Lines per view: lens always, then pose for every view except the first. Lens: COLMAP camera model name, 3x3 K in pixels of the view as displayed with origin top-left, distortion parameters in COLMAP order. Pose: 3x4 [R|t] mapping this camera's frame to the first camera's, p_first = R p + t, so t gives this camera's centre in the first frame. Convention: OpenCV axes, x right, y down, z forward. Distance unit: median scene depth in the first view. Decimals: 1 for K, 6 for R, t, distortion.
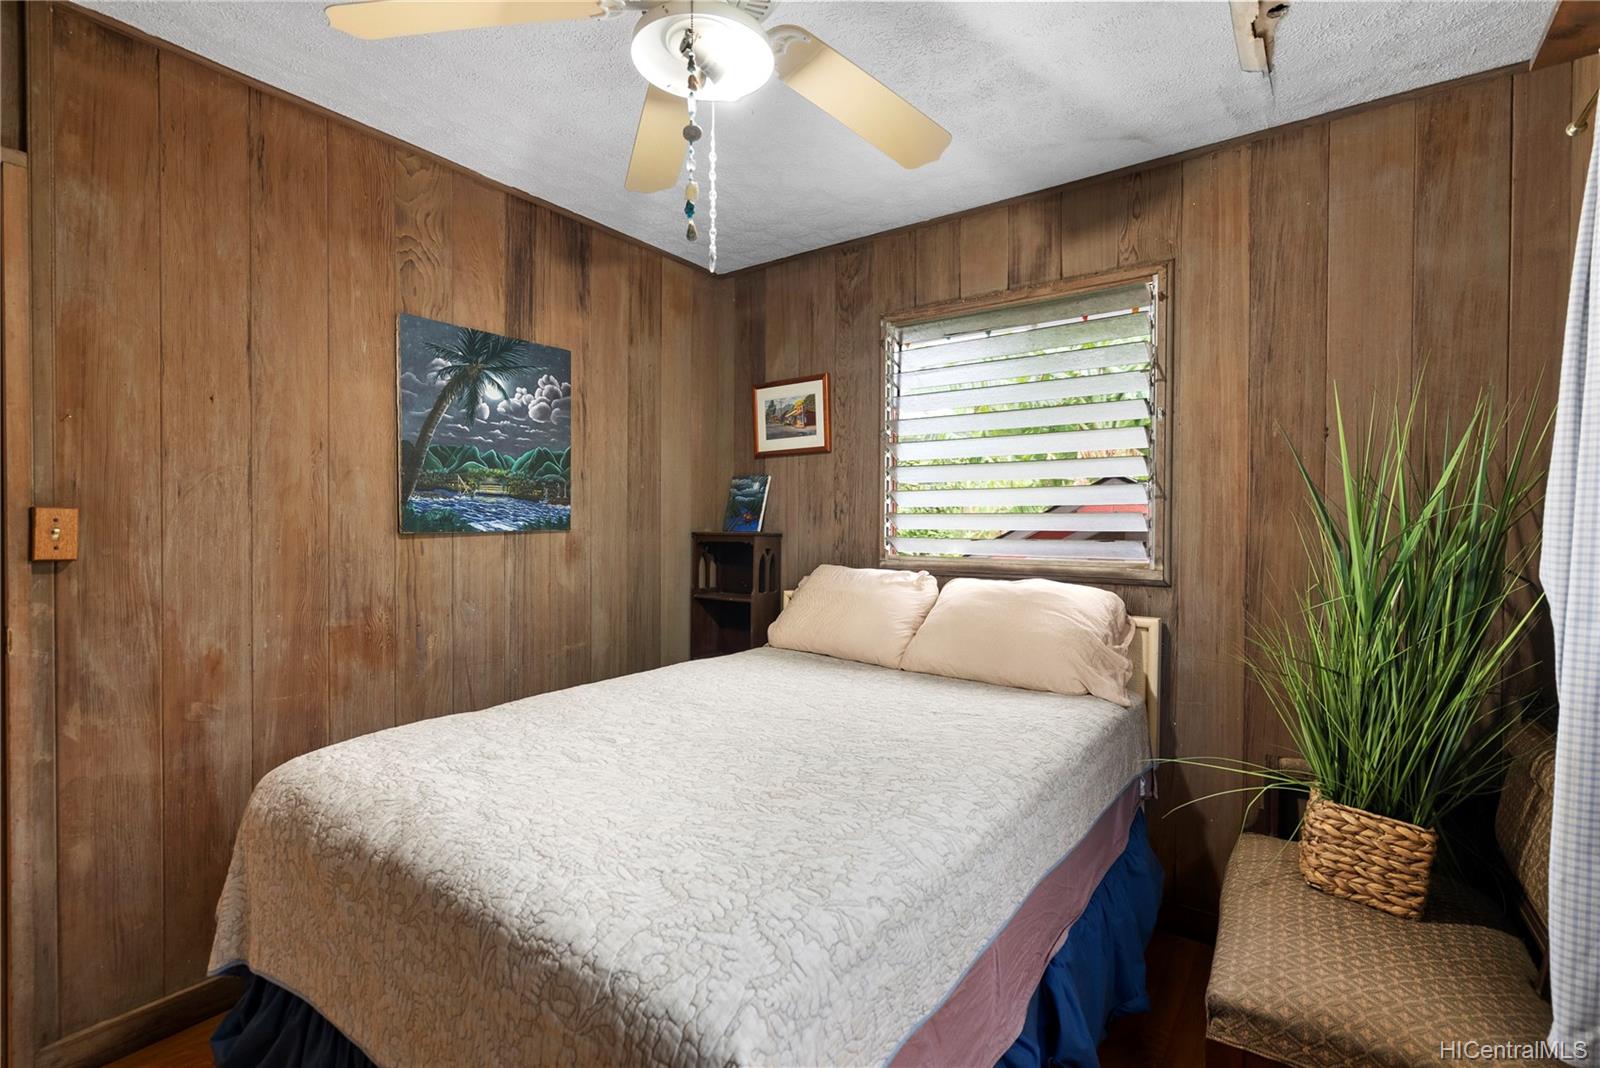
lens RADIAL K [[730.0, 0, 799.2], [0, 730.0, 535.2], [0, 0, 1]] dist [-0.004407, 0.002902]
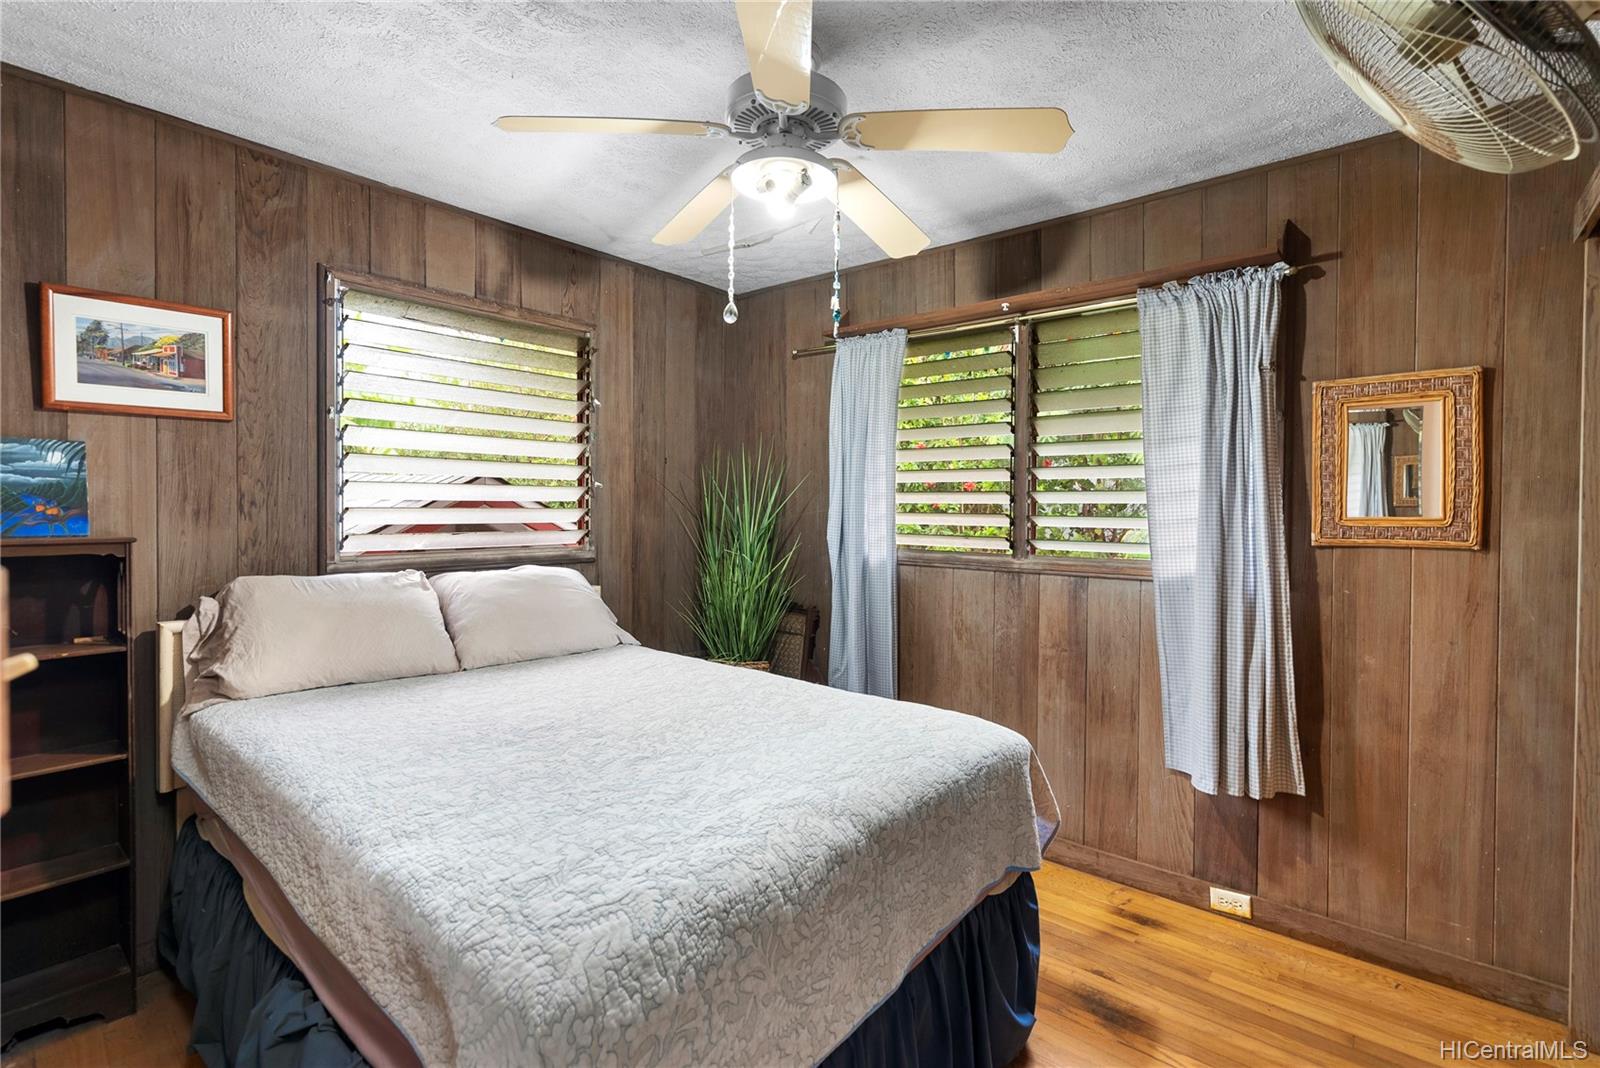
lens RADIAL K [[730.0, 0, 813.0], [0, 730.0, 509.4], [0, 0, 1]] dist [-0.004407, 0.002902]
pose [[0.061305, -0.009199, 0.998077, -0.760188], [0.007715, 0.999932, 0.008742, -0.033692], [-0.998089, 0.007164, 0.061372, 0.451629]]
